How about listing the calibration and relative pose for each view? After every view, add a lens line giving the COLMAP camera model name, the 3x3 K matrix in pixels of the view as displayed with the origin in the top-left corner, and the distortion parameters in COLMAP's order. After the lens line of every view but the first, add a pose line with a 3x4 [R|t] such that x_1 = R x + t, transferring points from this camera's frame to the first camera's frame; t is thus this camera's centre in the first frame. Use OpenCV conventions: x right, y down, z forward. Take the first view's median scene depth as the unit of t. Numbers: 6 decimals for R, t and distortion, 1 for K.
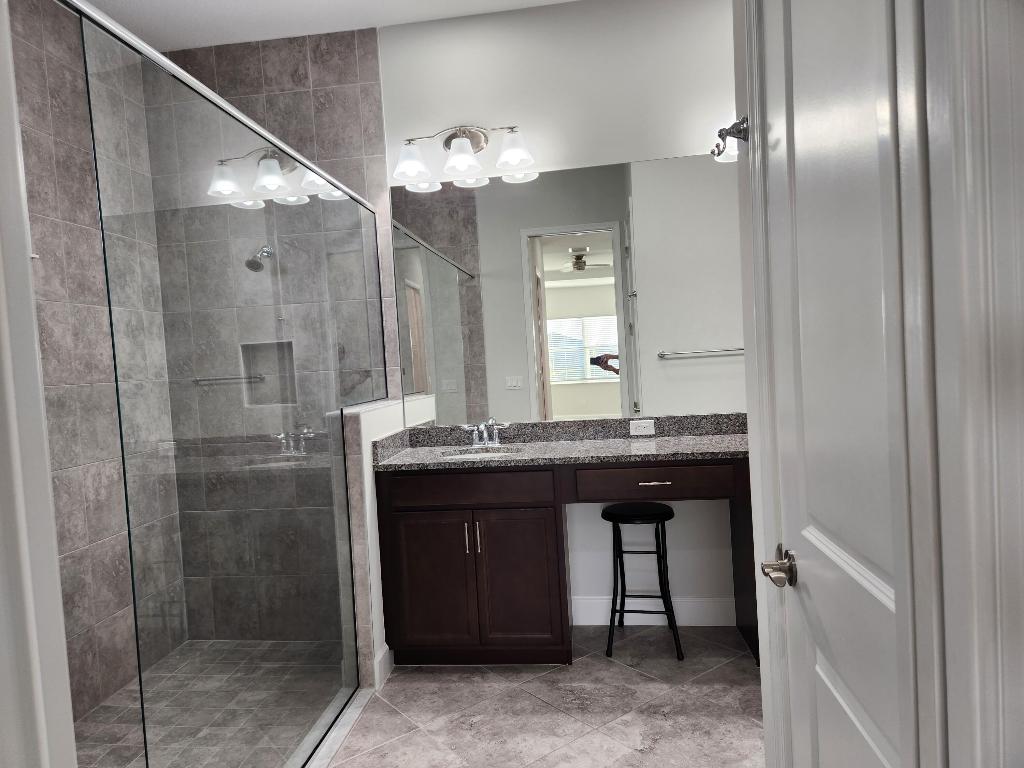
lens RADIAL K [[677.1, 0, 501.6], [0, 677.1, 383.5], [0, 0, 1]] dist [0.078825, -0.065348]
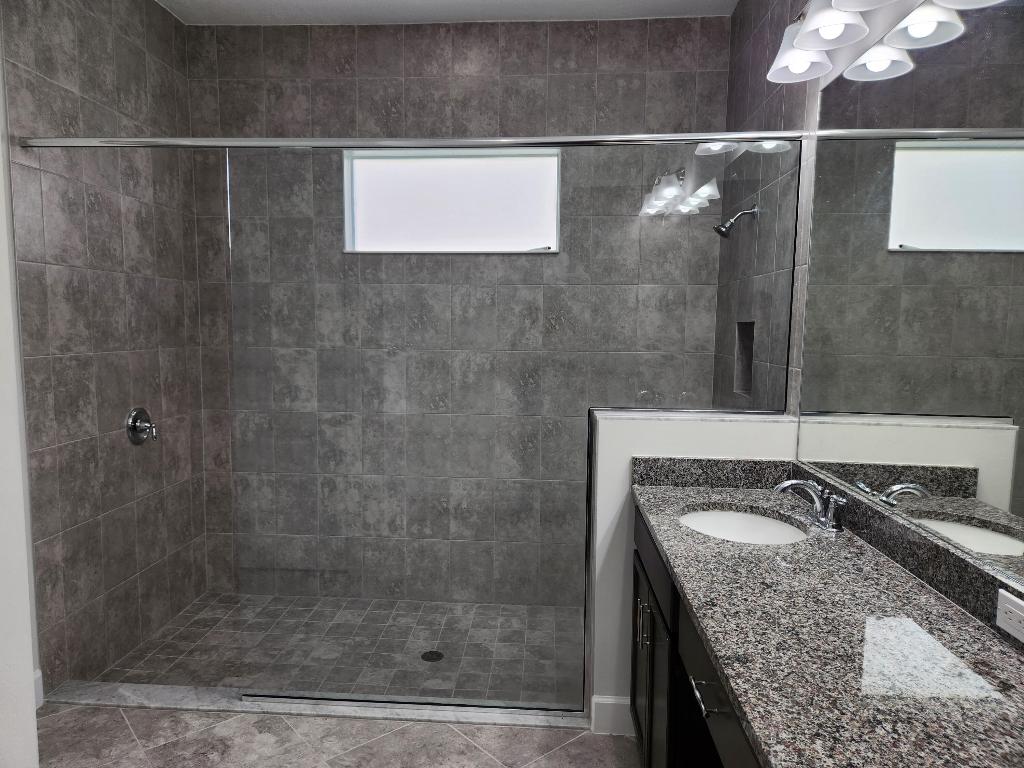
lens RADIAL K [[677.1, 0, 501.6], [0, 677.1, 390.9], [0, 0, 1]] dist [0.078825, -0.065348]
pose [[0.063163, 0.146651, -0.987170, 0.568589], [-0.048456, 0.988429, 0.143737, -0.094014], [0.996826, 0.038756, 0.069538, 0.749430]]
